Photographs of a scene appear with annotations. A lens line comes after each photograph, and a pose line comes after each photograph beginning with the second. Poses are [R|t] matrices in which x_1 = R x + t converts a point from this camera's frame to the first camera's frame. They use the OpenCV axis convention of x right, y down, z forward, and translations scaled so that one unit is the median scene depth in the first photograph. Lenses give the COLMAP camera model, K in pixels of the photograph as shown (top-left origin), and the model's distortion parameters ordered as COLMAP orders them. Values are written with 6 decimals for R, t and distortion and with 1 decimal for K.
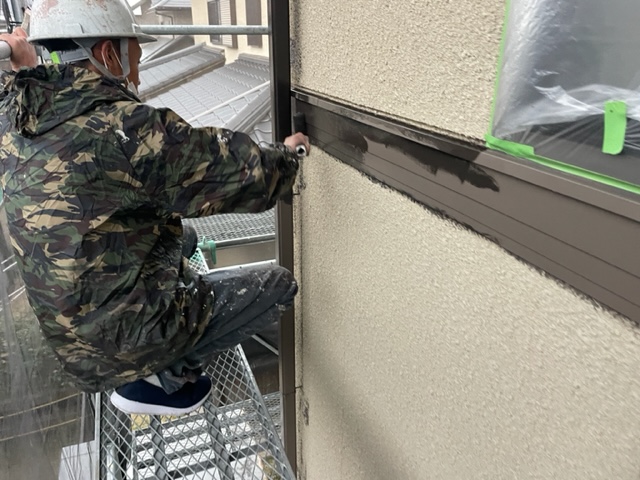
lens RADIAL K [[488.4, 0, 320.0], [0, 488.4, 240.0], [0, 0, 1]] dist [0.101270, -0.155113]
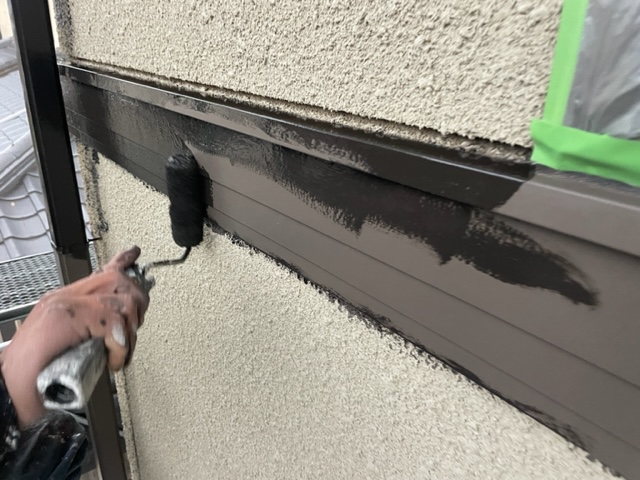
lens RADIAL K [[488.4, 0, 320.0], [0, 488.4, 240.0], [0, 0, 1]] dist [0.101270, -0.155113]
pose [[0.959550, -0.093236, 0.265653, 0.097192], [0.094276, 0.995507, 0.008864, -0.130315], [-0.265286, 0.016539, 0.964028, 0.613352]]
